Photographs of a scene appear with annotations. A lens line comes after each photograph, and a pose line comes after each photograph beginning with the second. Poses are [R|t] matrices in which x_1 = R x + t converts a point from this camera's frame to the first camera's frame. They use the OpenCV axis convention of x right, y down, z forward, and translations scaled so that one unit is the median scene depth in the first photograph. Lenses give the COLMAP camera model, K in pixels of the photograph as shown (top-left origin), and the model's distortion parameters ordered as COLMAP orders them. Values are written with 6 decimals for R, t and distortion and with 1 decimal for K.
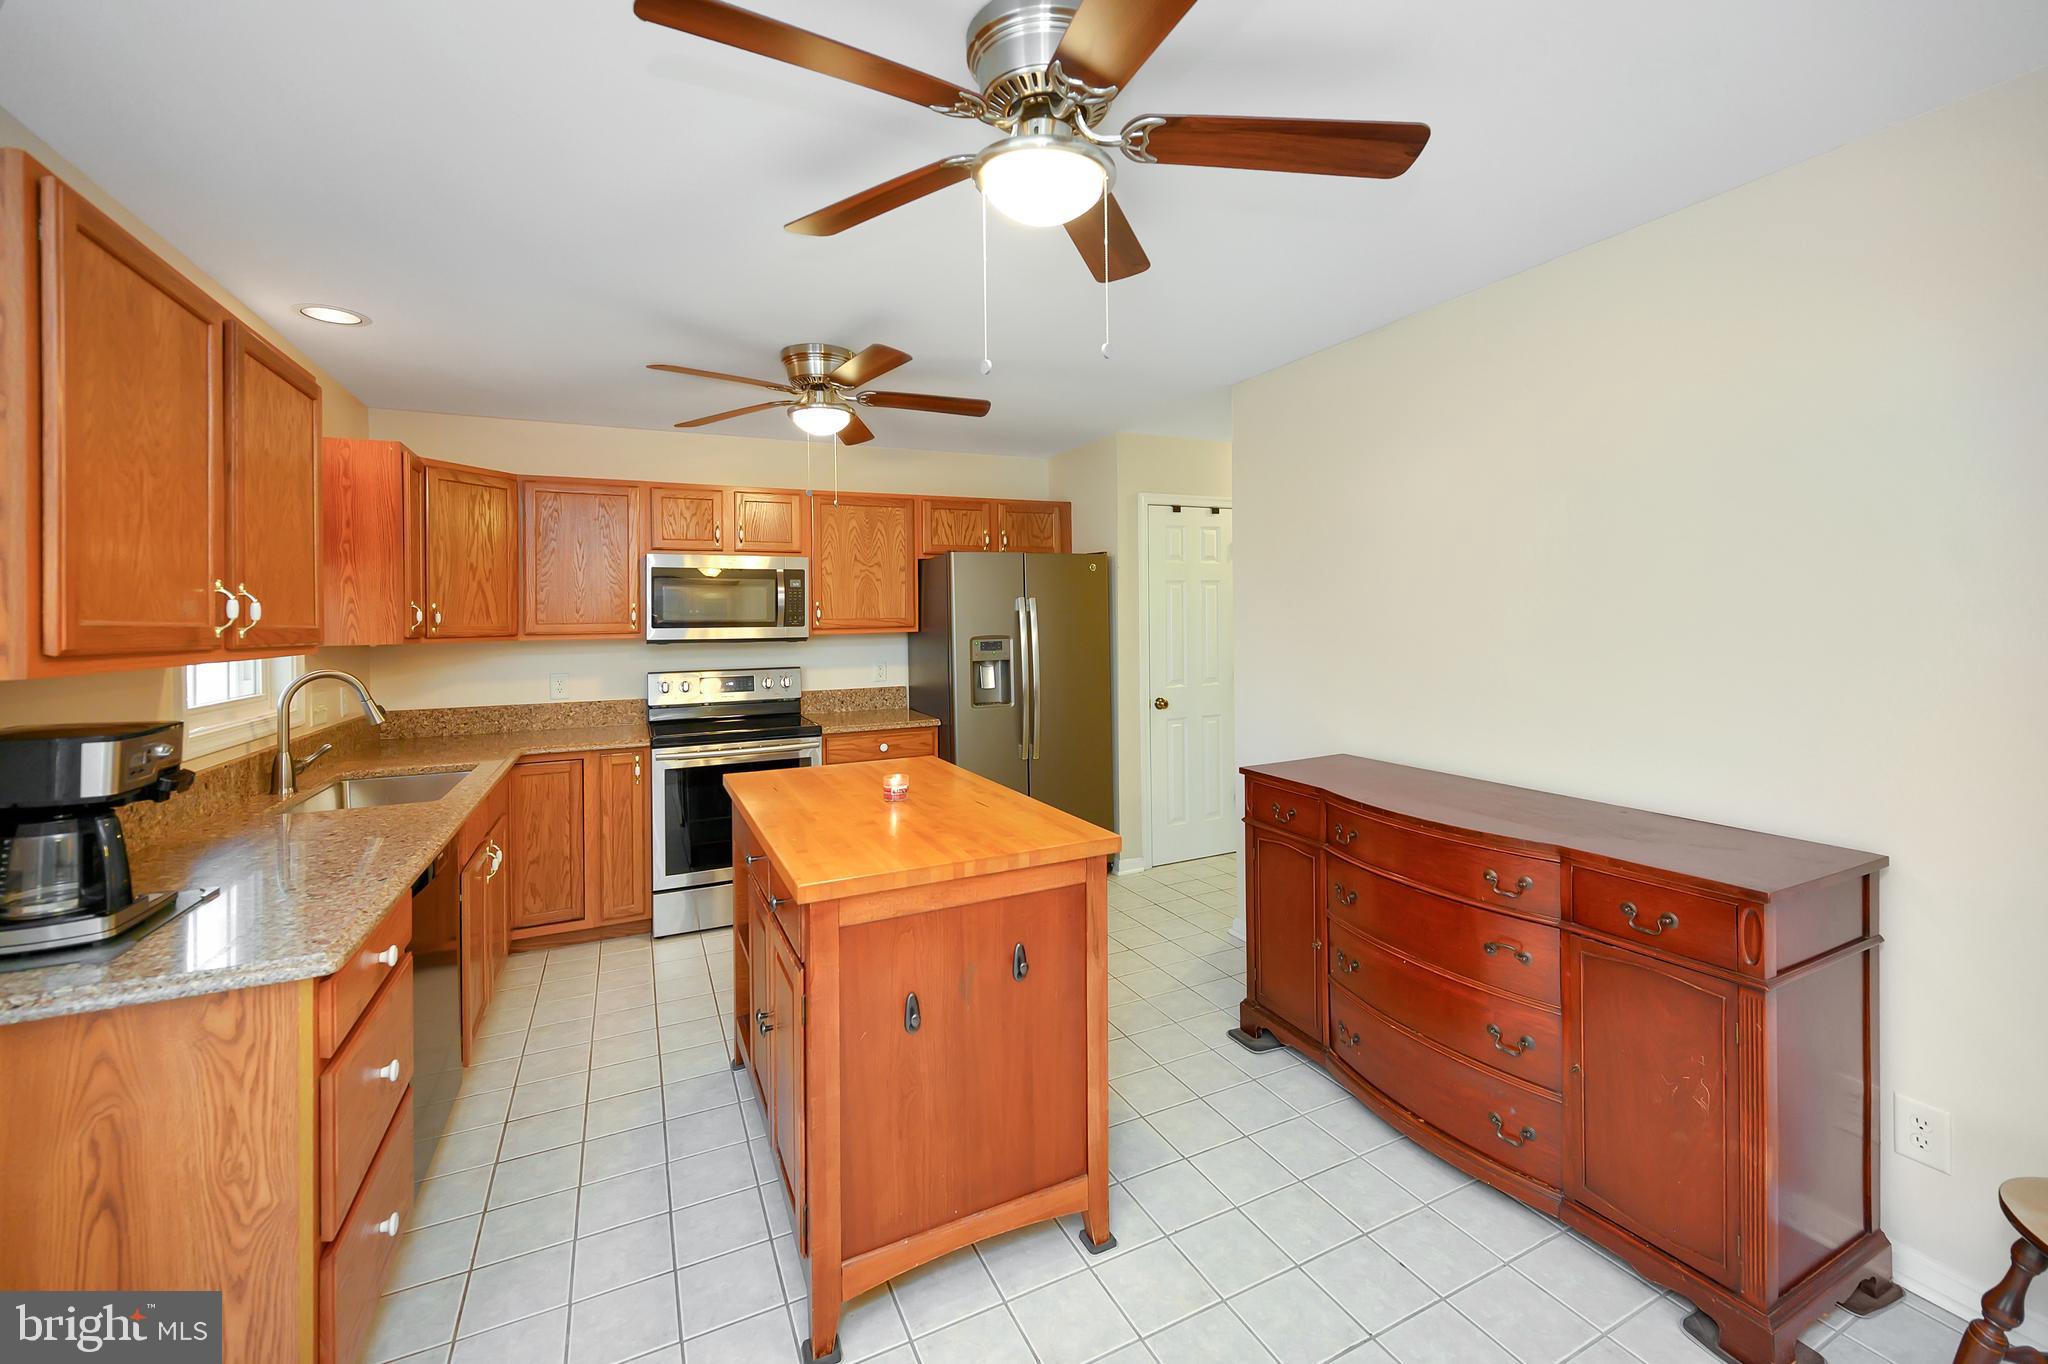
lens RADIAL K [[817.2, 0, 1024.2], [0, 817.2, 622.1], [0, 0, 1]] dist [-0.001996, -0.000166]
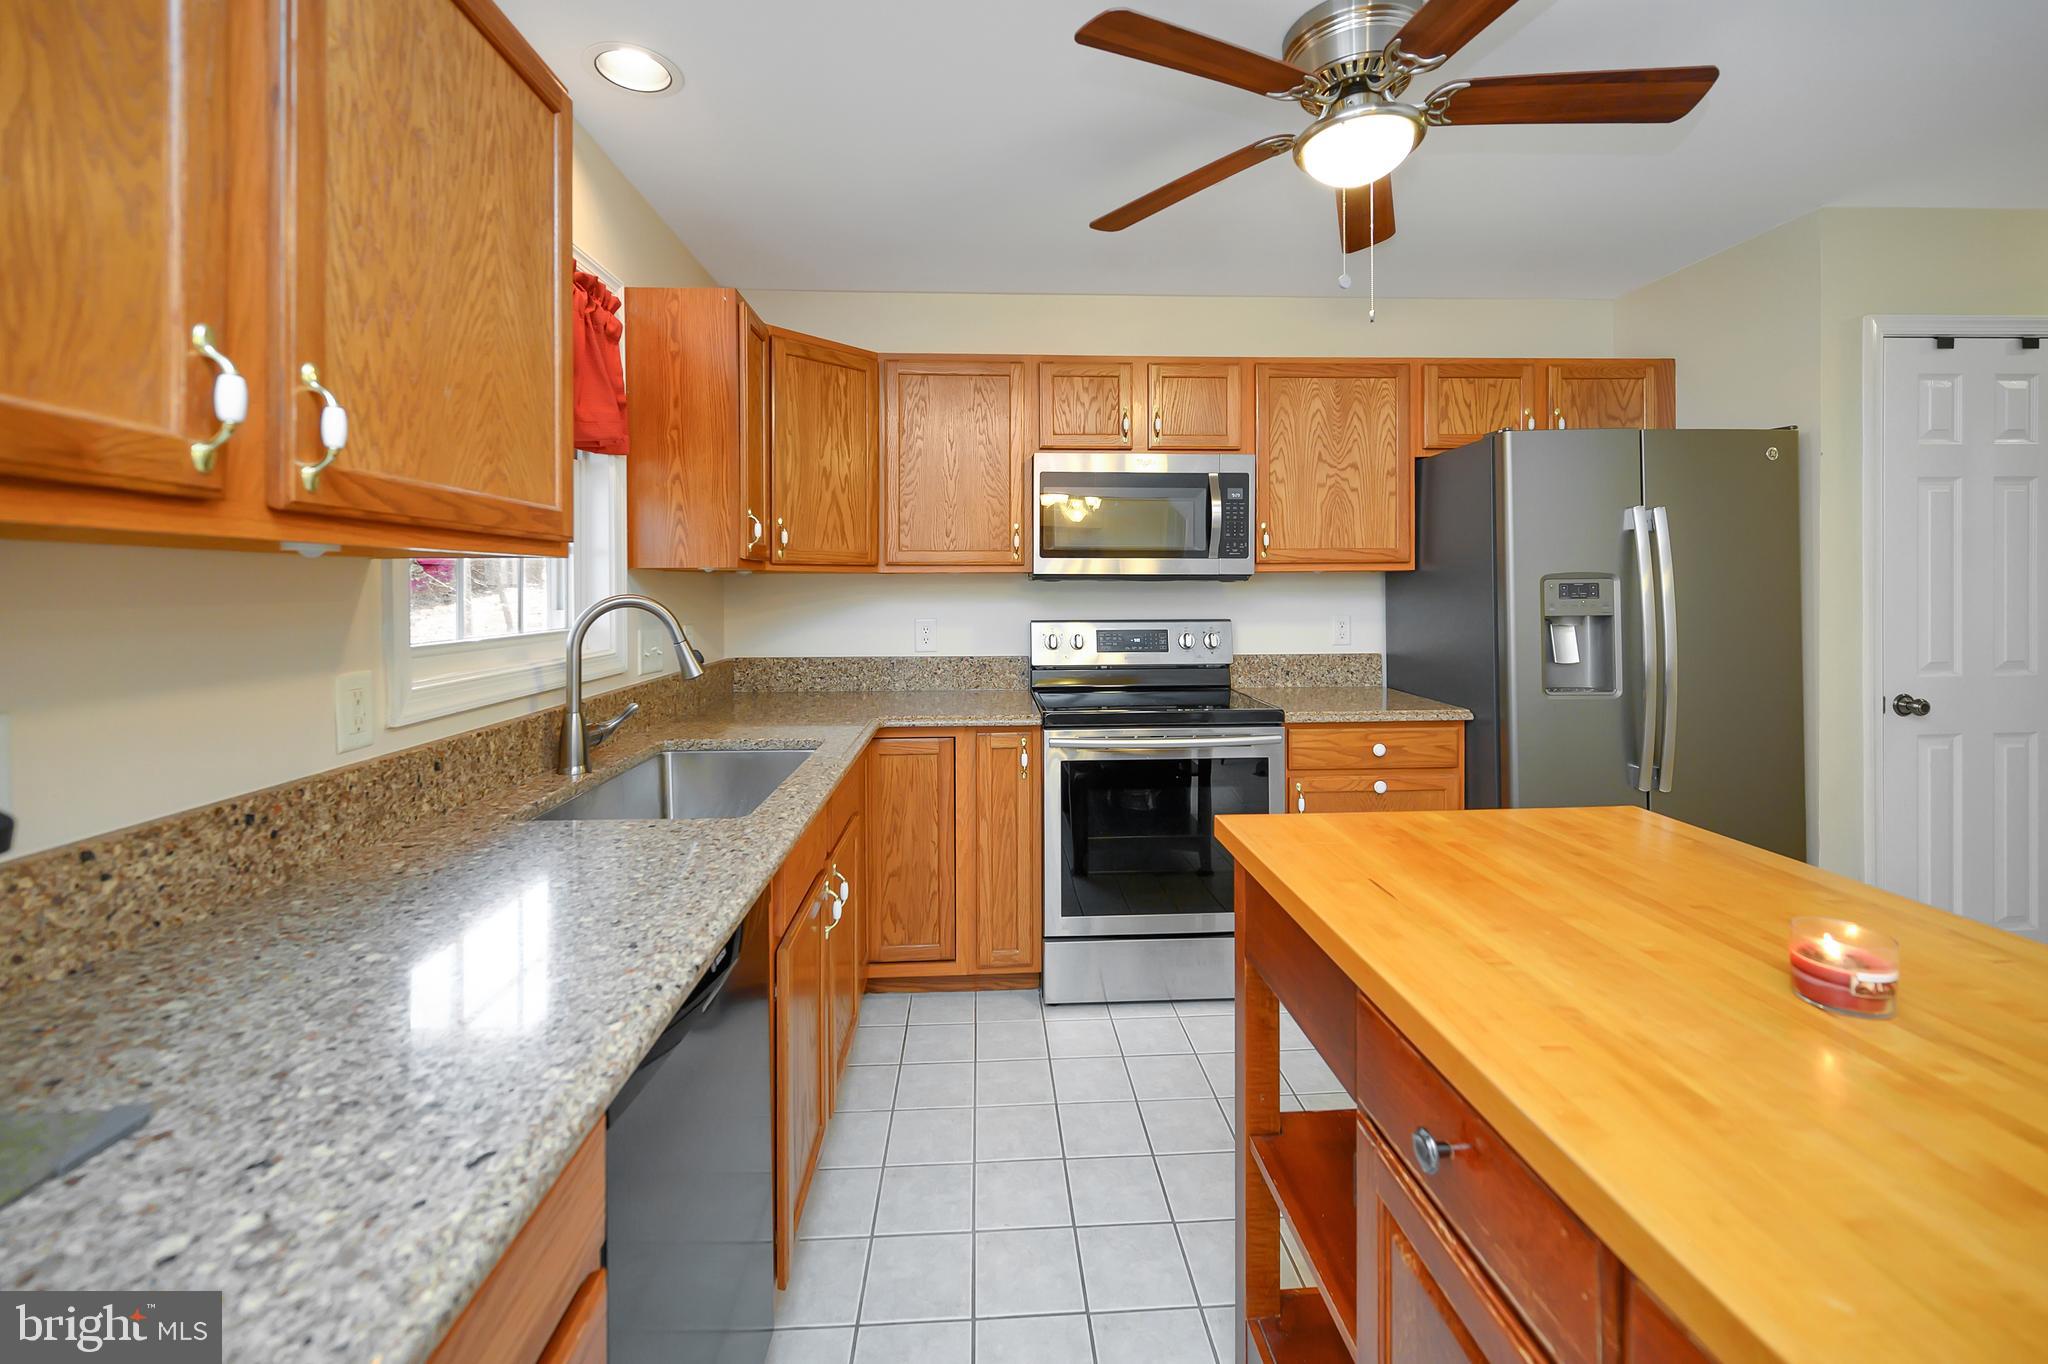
lens RADIAL K [[817.2, 0, 1024.2], [0, 817.2, 622.1], [0, 0, 1]] dist [-0.001996, -0.000166]
pose [[0.923154, 0.026747, -0.383498, -0.199361], [-0.010370, 0.998946, 0.044708, 0.032603], [0.384290, -0.037295, 0.922459, 0.344763]]
